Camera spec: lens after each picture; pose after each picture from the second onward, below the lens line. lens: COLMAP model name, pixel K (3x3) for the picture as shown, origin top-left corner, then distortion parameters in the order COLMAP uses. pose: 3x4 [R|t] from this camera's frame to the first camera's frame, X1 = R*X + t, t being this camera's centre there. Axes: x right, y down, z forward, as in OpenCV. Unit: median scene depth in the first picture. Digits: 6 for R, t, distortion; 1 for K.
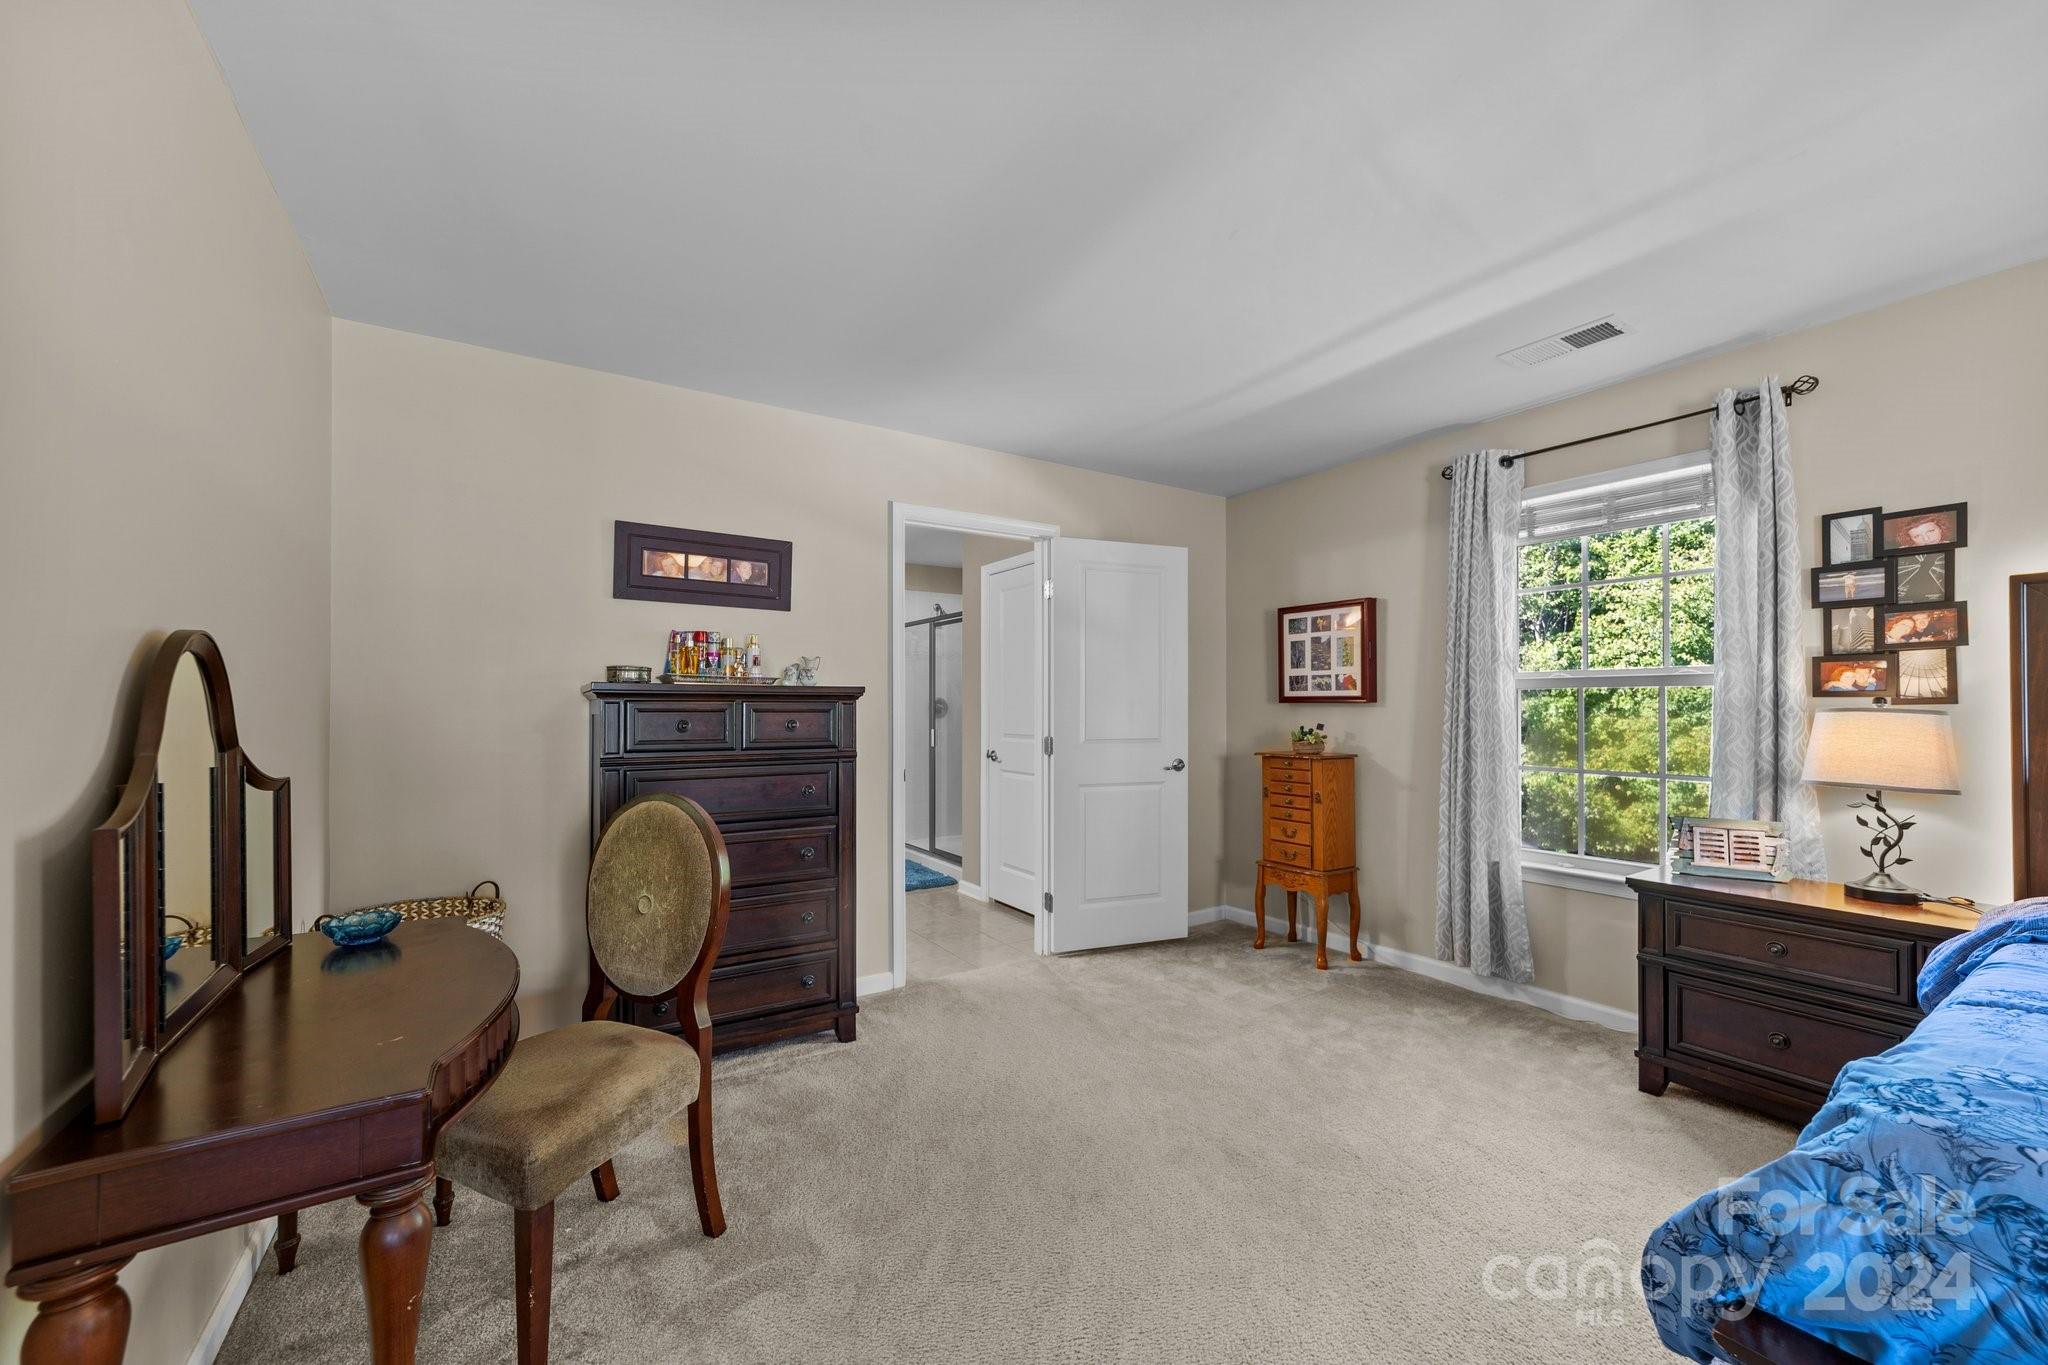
lens RADIAL K [[788.5, 0, 1027.2], [0, 788.5, 698.8], [0, 0, 1]] dist [-0.010480, 0.004194]
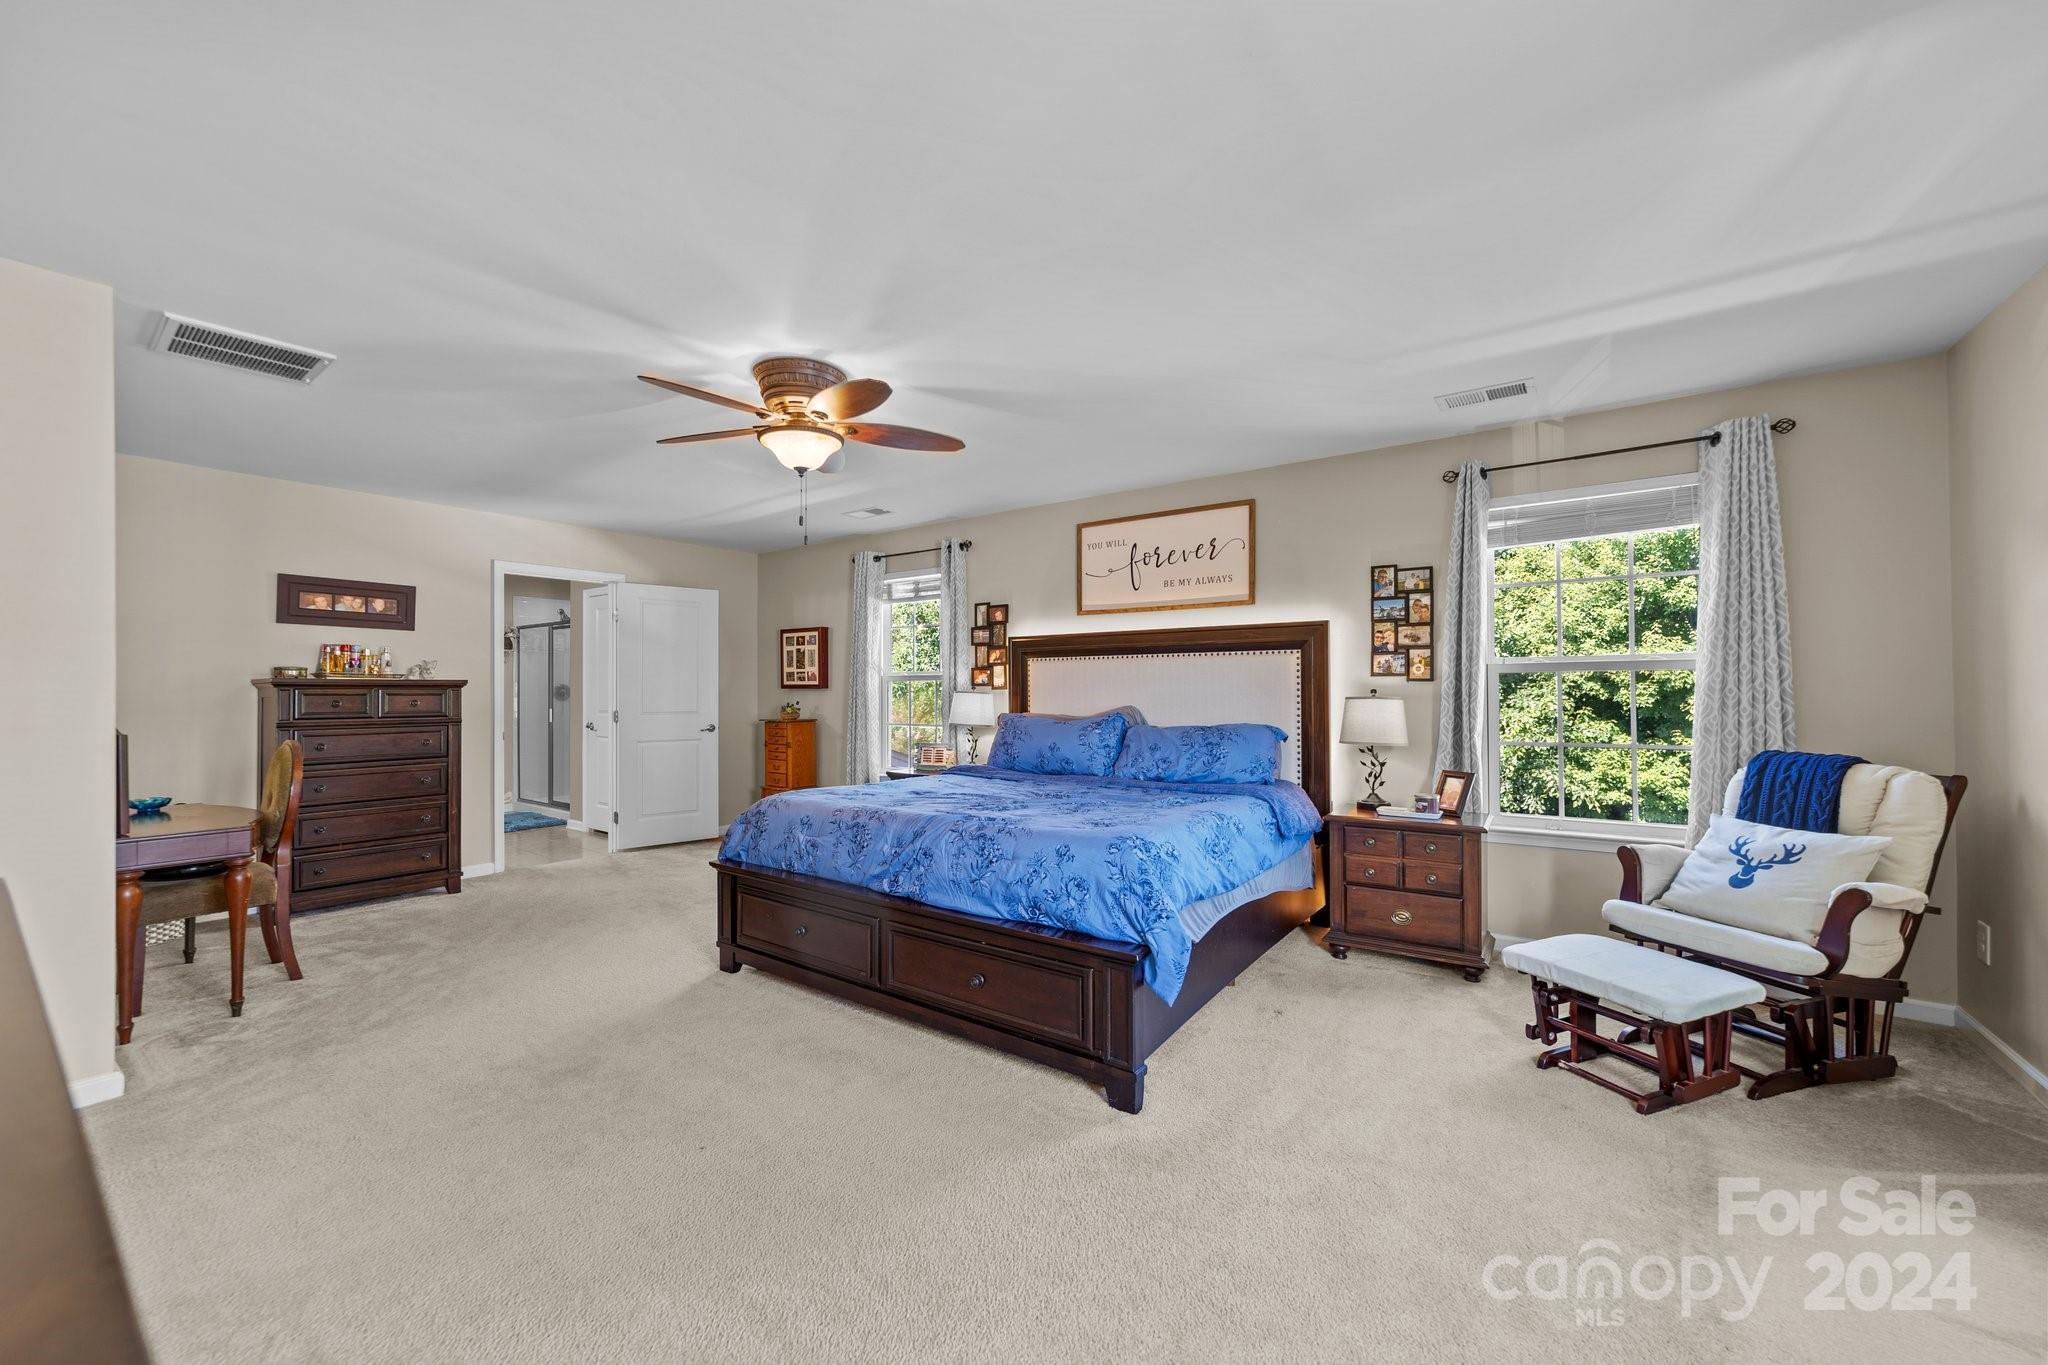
lens RADIAL K [[788.5, 0, 1019.0], [0, 788.5, 683.6], [0, 0, 1]] dist [-0.010480, 0.004194]
pose [[0.938233, -0.000150, 0.346003, 0.297294], [-0.000469, 0.999998, 0.001705, -0.010781], [-0.346003, -0.001762, 0.938232, -0.908960]]
